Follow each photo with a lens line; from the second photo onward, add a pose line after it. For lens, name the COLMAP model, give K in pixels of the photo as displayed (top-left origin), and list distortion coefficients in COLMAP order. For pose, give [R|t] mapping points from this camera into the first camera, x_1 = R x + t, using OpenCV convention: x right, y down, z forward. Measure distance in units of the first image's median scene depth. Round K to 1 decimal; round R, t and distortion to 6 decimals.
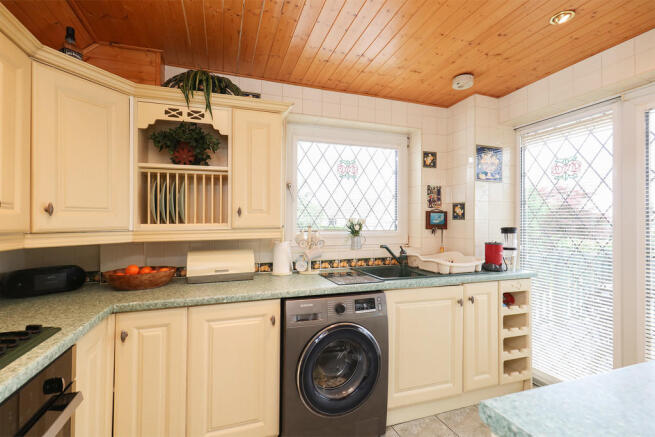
lens RADIAL K [[300.6, 0, 324.2], [0, 300.6, 218.3], [0, 0, 1]] dist [-0.001674, -0.000254]
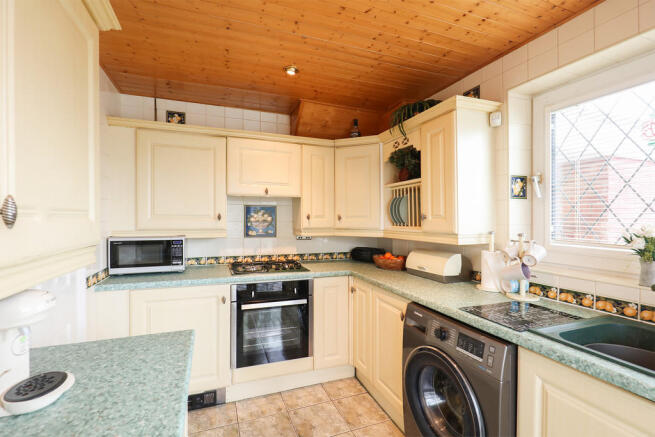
lens RADIAL K [[300.6, 0, 326.1], [0, 300.6, 218.6], [0, 0, 1]] dist [-0.001674, -0.000254]
pose [[0.042147, 0.013621, -0.999019, 0.841164], [0.021126, 0.999671, 0.014522, -0.042157], [0.998888, -0.021717, 0.041845, 0.609235]]
